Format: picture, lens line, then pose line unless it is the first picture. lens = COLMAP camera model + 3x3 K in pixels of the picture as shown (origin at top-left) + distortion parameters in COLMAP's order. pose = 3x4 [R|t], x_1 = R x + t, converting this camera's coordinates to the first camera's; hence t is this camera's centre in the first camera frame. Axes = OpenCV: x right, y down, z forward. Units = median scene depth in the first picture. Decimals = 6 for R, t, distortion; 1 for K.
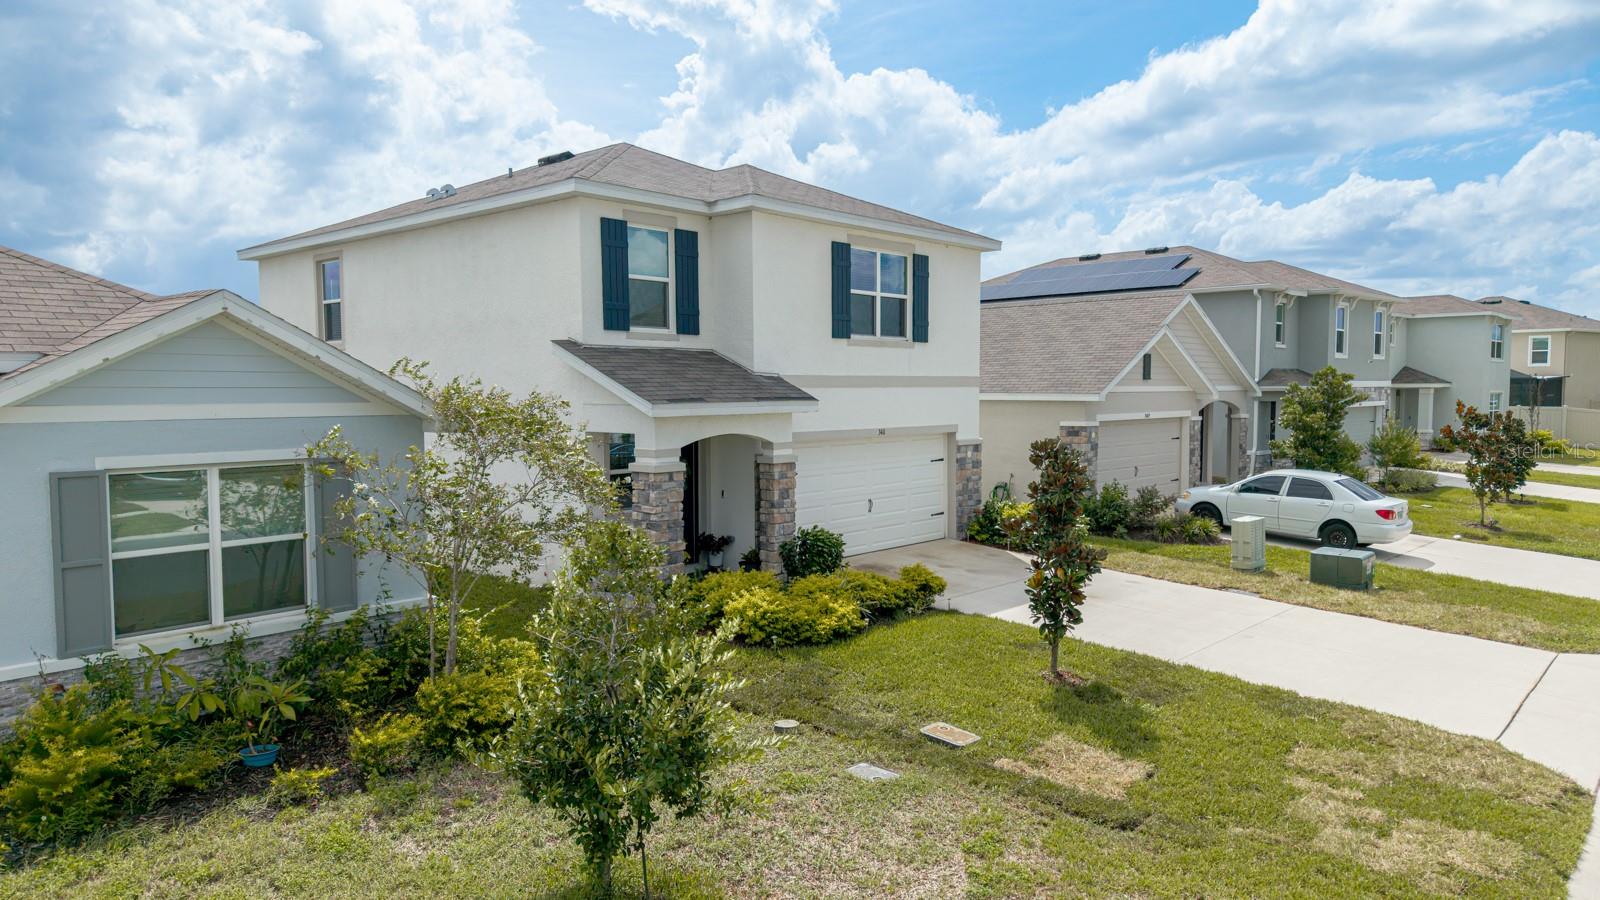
lens RADIAL K [[1020.9, 0, 800.0], [0, 1020.9, 450.0], [0, 0, 1]] dist [0.005379, 0.001175]
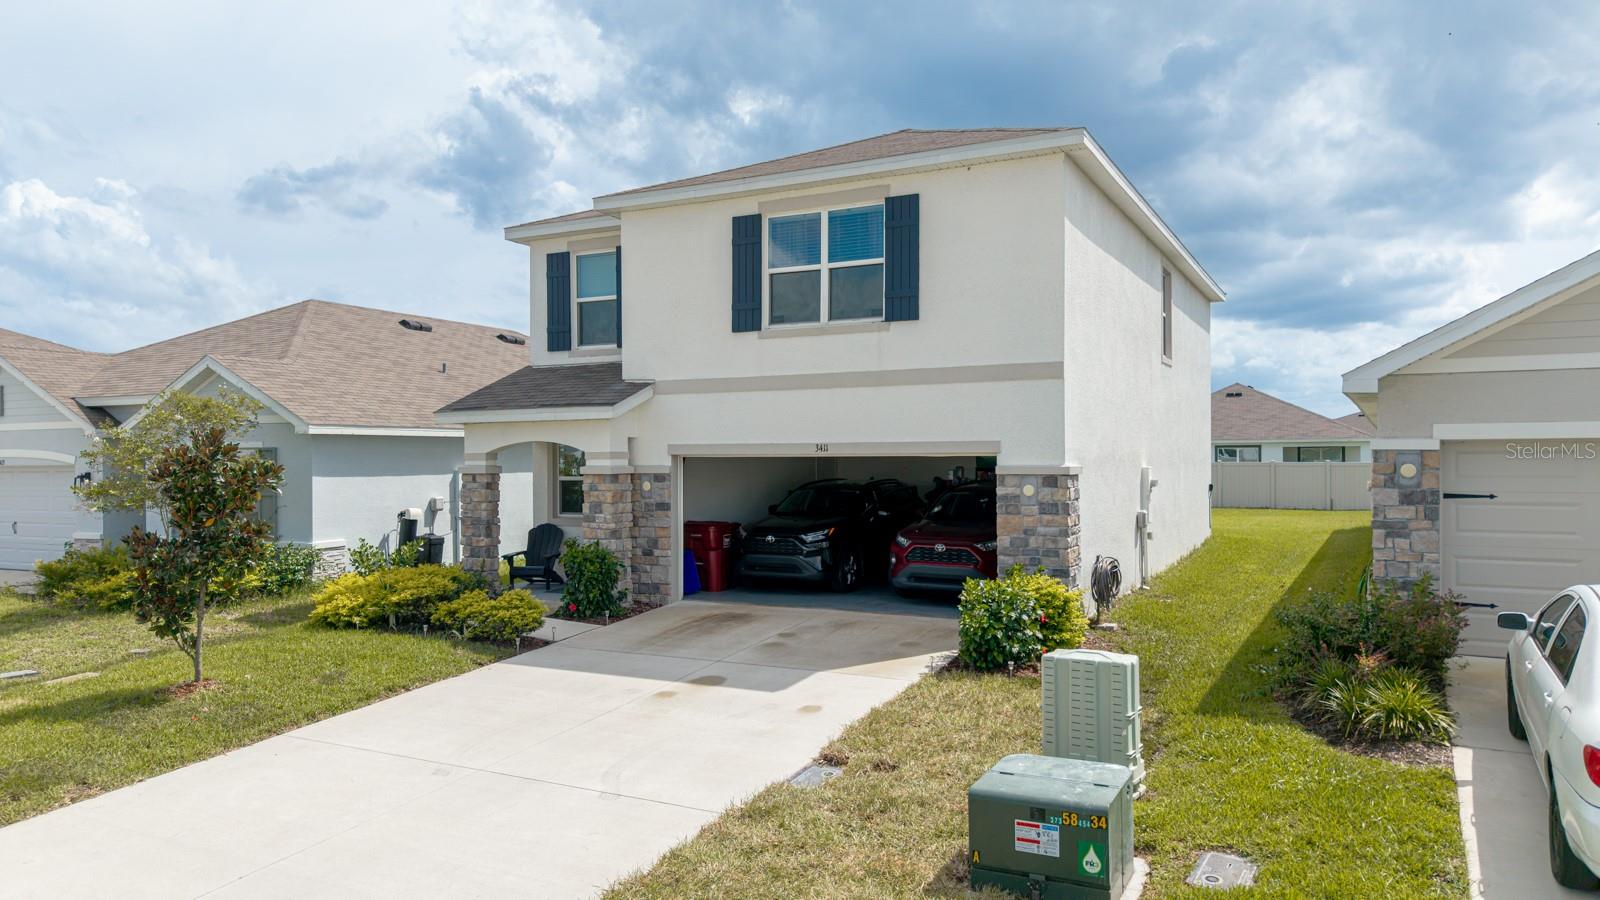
lens RADIAL K [[1020.9, 0, 800.0], [0, 1020.9, 450.0], [0, 0, 1]] dist [0.005379, 0.001175]
pose [[0.278724, 0.008847, -0.960331, 0.830458], [-0.045912, 0.998937, -0.004123, -0.013207], [0.959273, 0.045240, 0.278833, 0.807982]]
